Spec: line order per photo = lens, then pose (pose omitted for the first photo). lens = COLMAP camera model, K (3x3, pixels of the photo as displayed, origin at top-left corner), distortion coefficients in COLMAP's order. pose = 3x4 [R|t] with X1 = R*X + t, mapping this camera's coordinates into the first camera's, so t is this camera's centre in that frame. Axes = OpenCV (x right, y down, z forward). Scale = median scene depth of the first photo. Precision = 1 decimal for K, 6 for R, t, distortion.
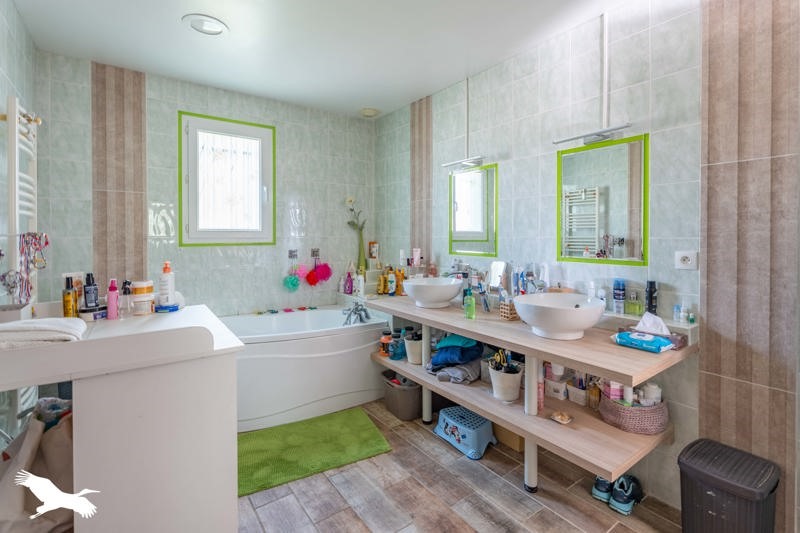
lens RADIAL K [[374.4, 0, 448.8], [0, 374.4, 241.5], [0, 0, 1]] dist [-0.004039, -0.000203]
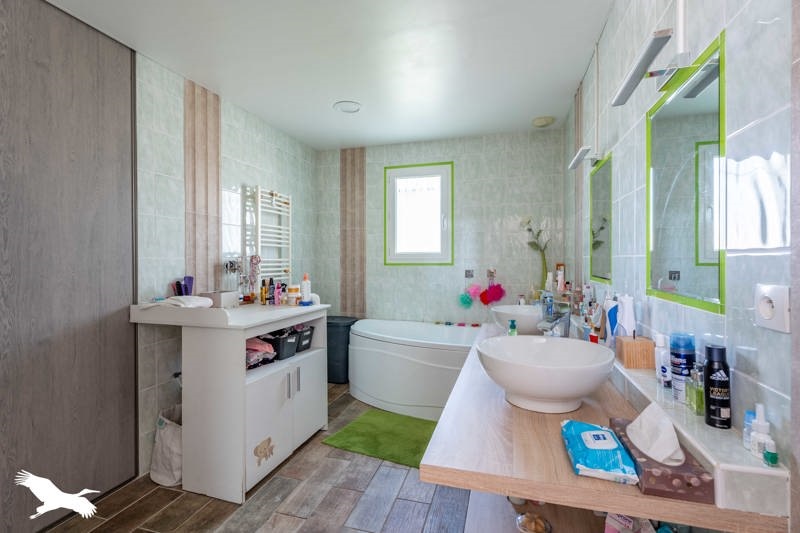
lens RADIAL K [[374.4, 0, 404.3], [0, 374.4, 263.5], [0, 0, 1]] dist [-0.004039, -0.000203]
pose [[0.569618, 0.006788, -0.821881, 0.428514], [-0.010308, 0.999946, 0.001115, 0.004074], [0.821845, 0.007837, 0.569658, 0.255090]]
